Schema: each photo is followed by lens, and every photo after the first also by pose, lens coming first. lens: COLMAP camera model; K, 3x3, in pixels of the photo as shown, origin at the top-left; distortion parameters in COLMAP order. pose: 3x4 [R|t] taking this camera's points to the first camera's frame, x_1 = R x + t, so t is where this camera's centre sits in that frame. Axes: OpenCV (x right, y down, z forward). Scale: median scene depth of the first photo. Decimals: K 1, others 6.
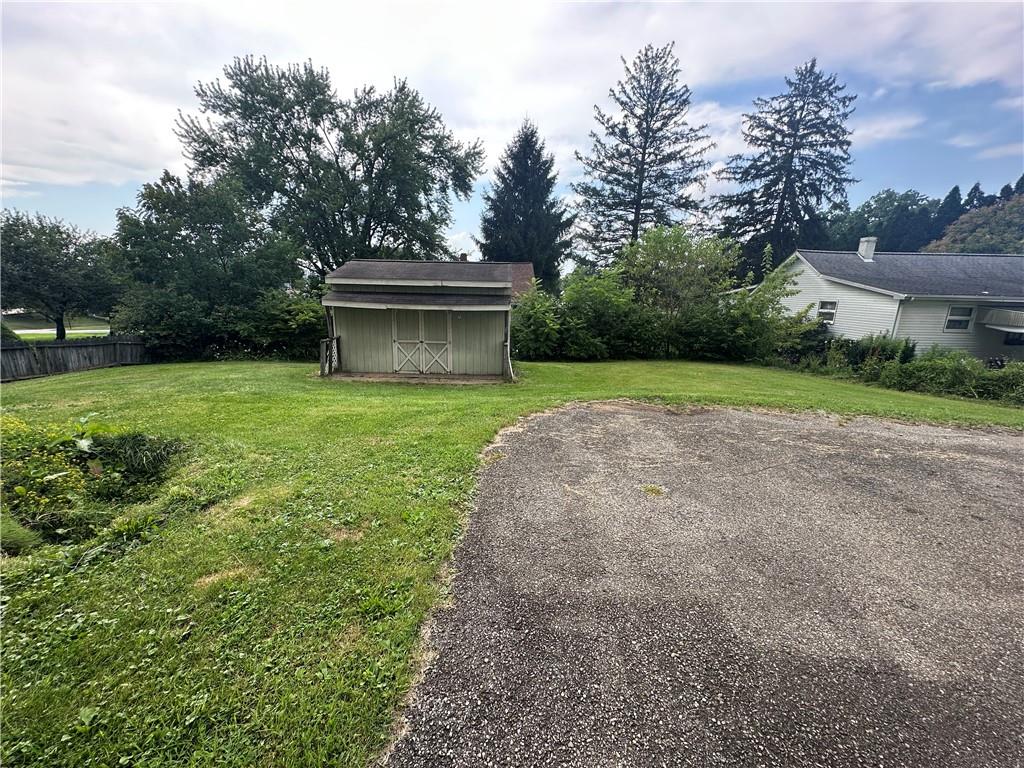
lens RADIAL K [[409.9, 0, 510.7], [0, 409.9, 385.3], [0, 0, 1]] dist [-0.000657, 0.000328]
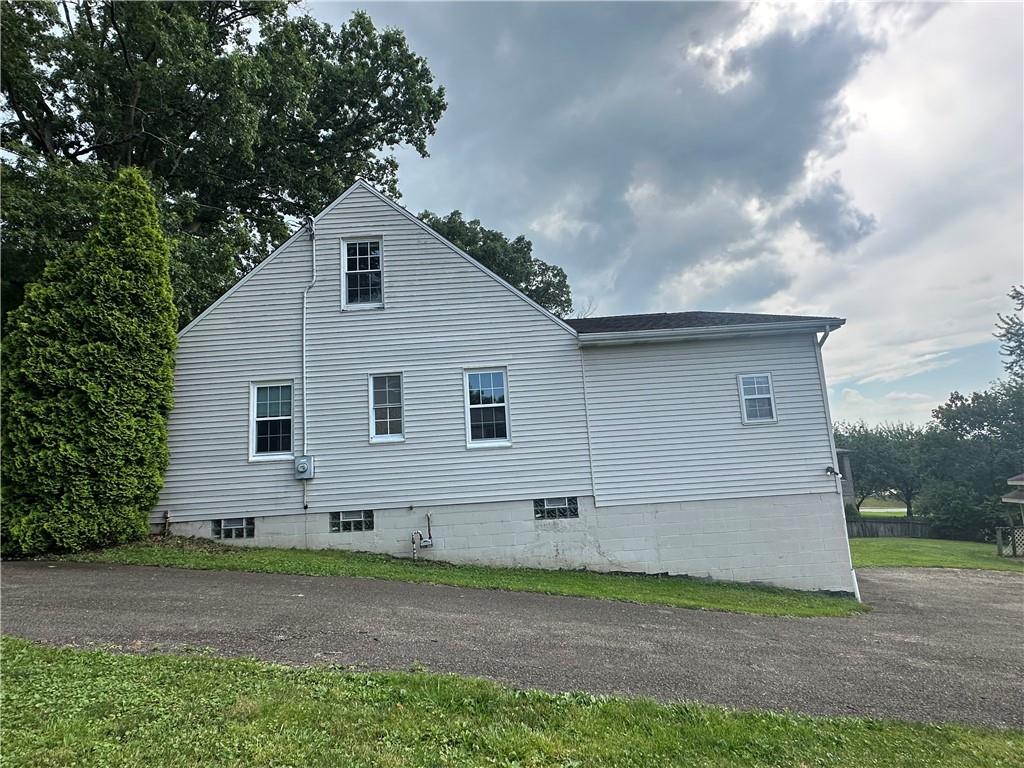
lens RADIAL K [[546.0, 0, 506.1], [0, 546.0, 385.9], [0, 0, 1]] dist [0.000589, -0.000536]
pose [[0.037810, -0.182381, -0.982501, 0.567976], [-0.172308, 0.967287, -0.186188, 0.021954], [0.984317, 0.176332, 0.005147, -0.294142]]
